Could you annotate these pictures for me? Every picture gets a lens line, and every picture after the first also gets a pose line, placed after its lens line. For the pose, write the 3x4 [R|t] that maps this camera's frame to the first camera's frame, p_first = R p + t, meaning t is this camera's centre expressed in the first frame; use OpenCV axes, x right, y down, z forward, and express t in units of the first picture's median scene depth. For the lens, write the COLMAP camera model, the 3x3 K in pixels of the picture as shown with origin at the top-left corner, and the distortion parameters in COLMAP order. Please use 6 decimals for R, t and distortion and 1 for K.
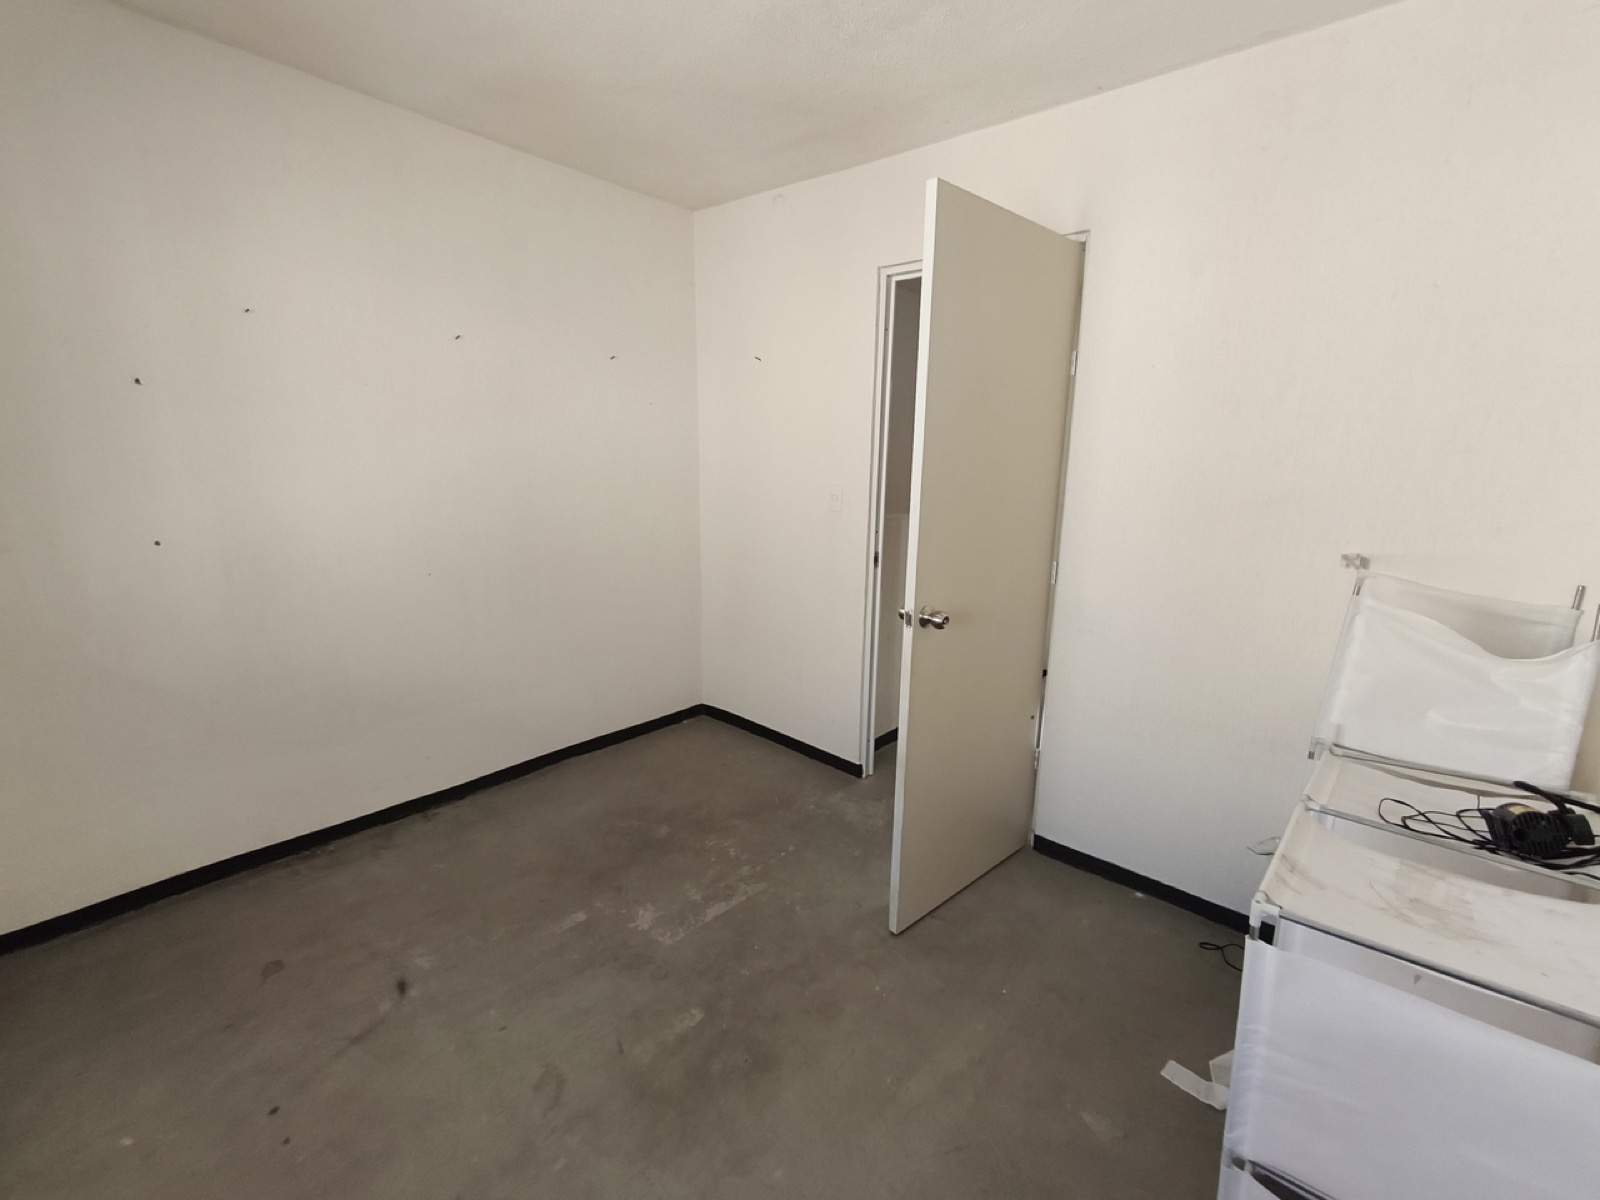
lens RADIAL K [[709.3, 0, 811.1], [0, 709.3, 591.0], [0, 0, 1]] dist [0.013308, -0.000282]
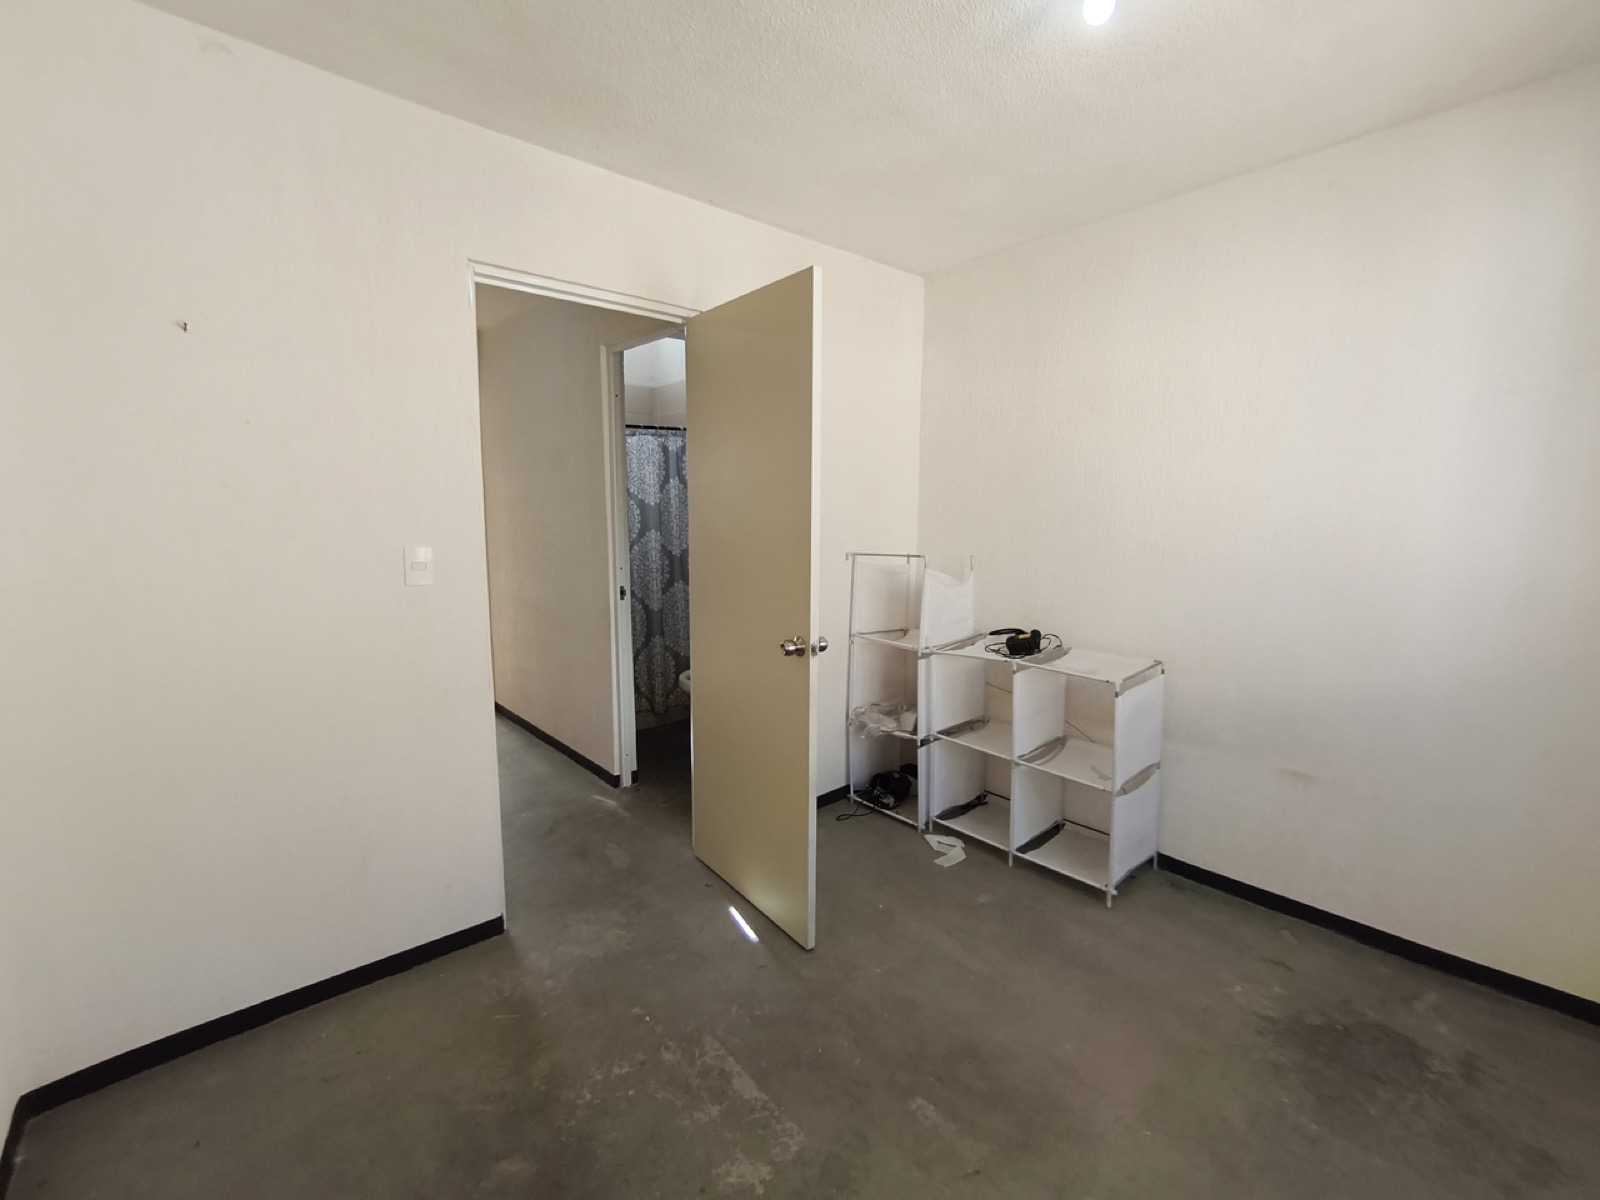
lens RADIAL K [[709.3, 0, 810.1], [0, 709.3, 593.8], [0, 0, 1]] dist [0.013308, -0.000282]
pose [[0.108323, -0.151643, 0.982482, -0.913968], [0.195570, 0.972235, 0.128499, -0.182521], [-0.974689, 0.178224, 0.134972, 0.827213]]
